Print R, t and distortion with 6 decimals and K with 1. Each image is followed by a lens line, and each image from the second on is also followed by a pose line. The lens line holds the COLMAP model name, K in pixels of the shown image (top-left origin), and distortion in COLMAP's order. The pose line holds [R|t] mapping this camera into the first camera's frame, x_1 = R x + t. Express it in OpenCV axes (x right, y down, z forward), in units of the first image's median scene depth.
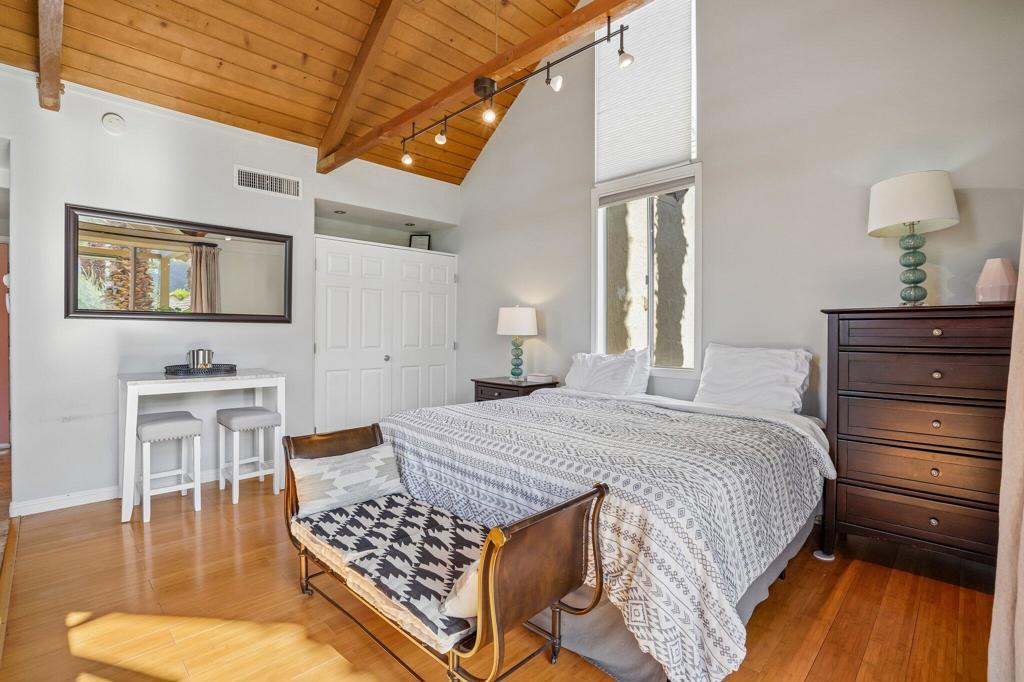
lens RADIAL K [[479.6, 0, 507.8], [0, 479.6, 336.6], [0, 0, 1]] dist [-0.030674, 0.001130]
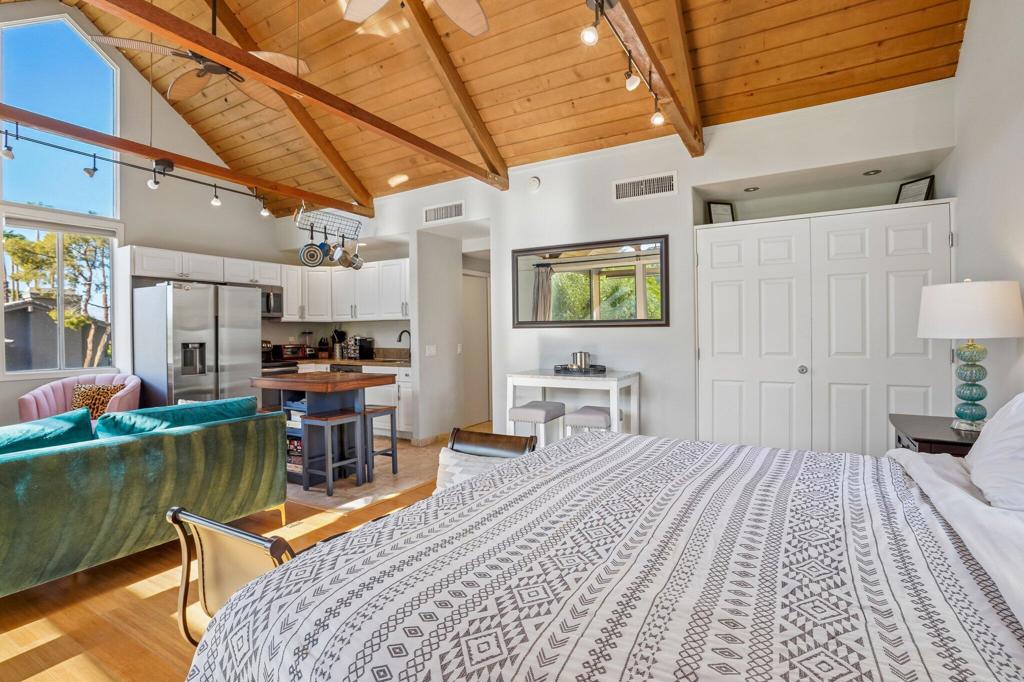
lens RADIAL K [[487.4, 0, 518.5], [0, 487.4, 340.0], [0, 0, 1]] dist [-0.024135, 0.000233]
pose [[0.271260, 0.001749, -0.962504, 0.464088], [0.004796, 0.999983, 0.003169, -0.006783], [0.962494, -0.005476, 0.271247, 0.516667]]
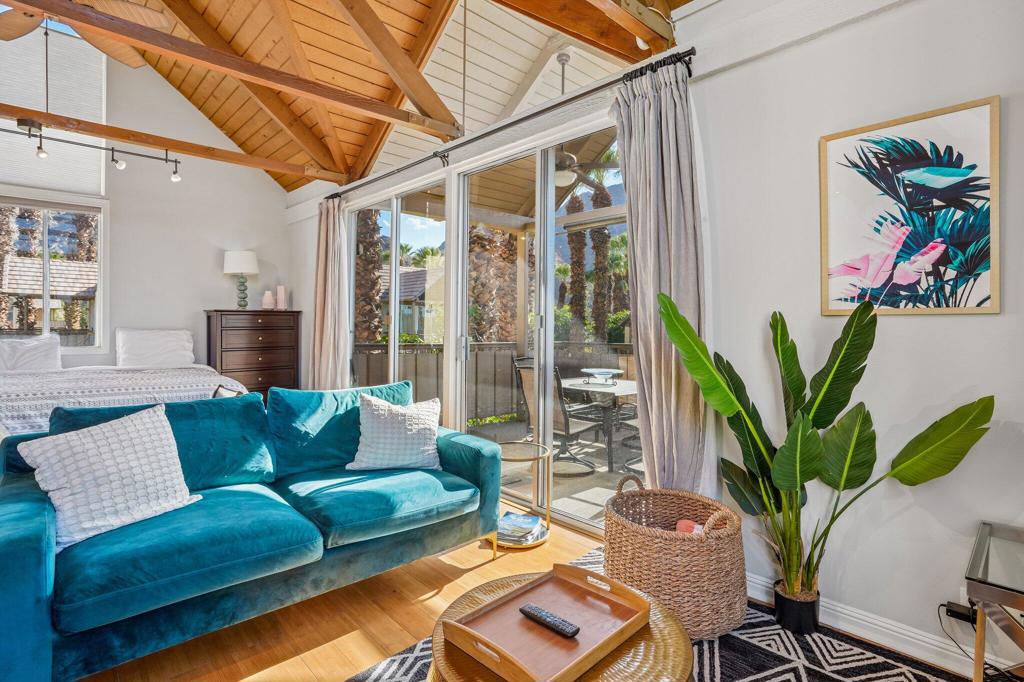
lens RADIAL K [[513.3, 0, 509.9], [0, 513.3, 322.2], [0, 0, 1]] dist [-0.003826, -0.000612]
pose [[0.037519, -0.003132, 0.999291, -1.042417], [0.001009, 0.999995, 0.003096, -0.006559], [-0.999295, 0.000892, 0.037522, -0.243851]]
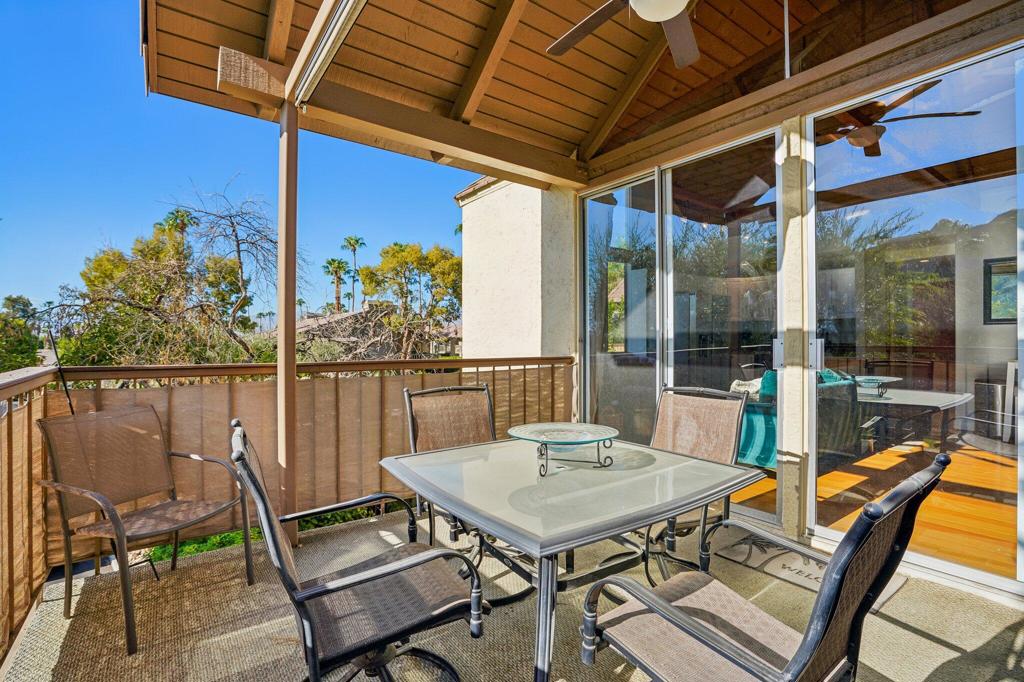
lens RADIAL K [[487.4, 0, 518.5], [0, 487.4, 340.0], [0, 0, 1]] dist [-0.024135, 0.000233]
pose [[-0.149512, -0.006981, -0.988735, 0.944586], [-0.007149, 0.999957, -0.005979, 0.035042], [0.988734, 0.006175, -0.149555, -0.410559]]
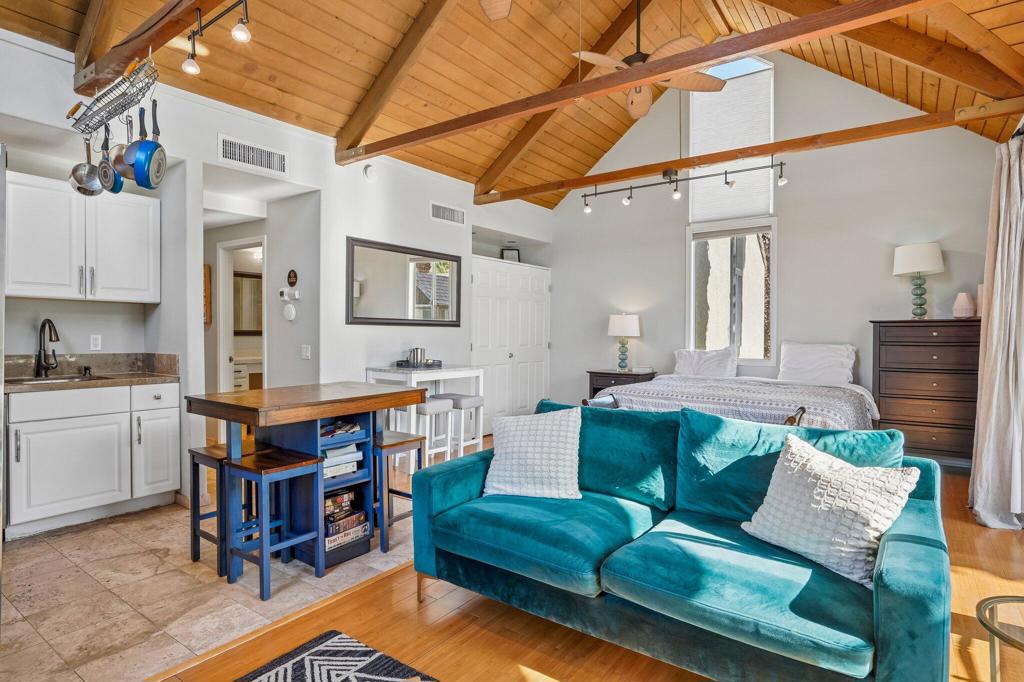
lens RADIAL K [[564.9, 0, 512.0], [0, 564.9, 341.0], [0, 0, 1]] dist [0.000767, 0.000550]
pose [[0.986383, -0.004759, 0.164396, -0.655624], [0.003611, 0.999967, 0.007280, -0.002638], [-0.164425, -0.006587, 0.986368, -0.552256]]
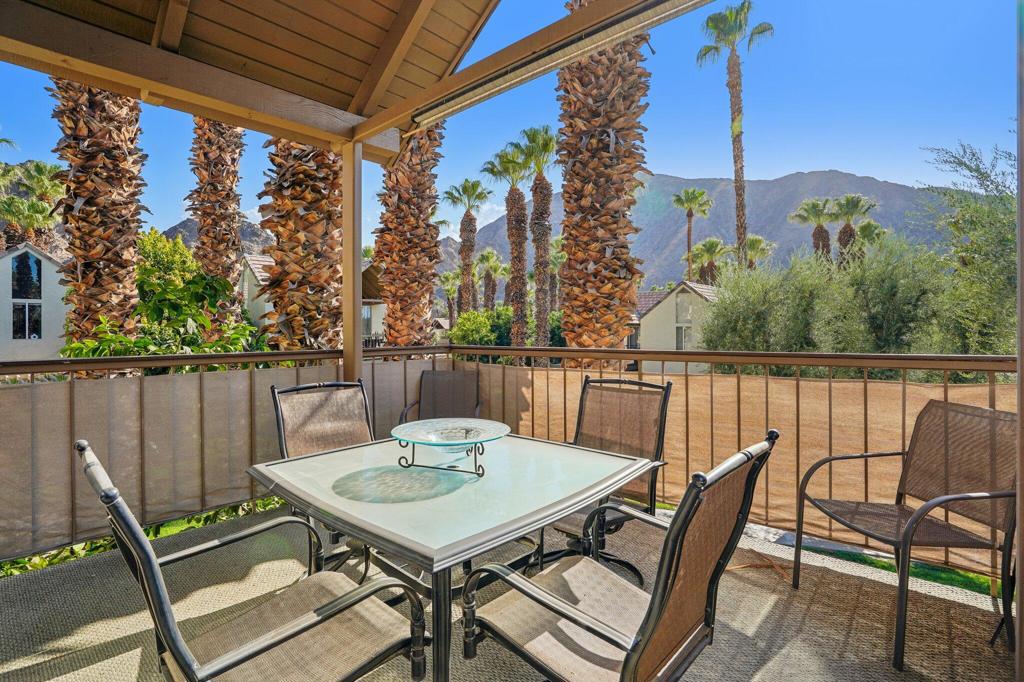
lens RADIAL K [[479.6, 0, 507.8], [0, 479.6, 336.6], [0, 0, 1]] dist [-0.030674, 0.001130]
pose [[-0.049822, -0.032434, 0.998231, -0.078913], [0.014384, 0.999346, 0.033188, 0.022501], [-0.998655, 0.016012, -0.049323, -0.486630]]
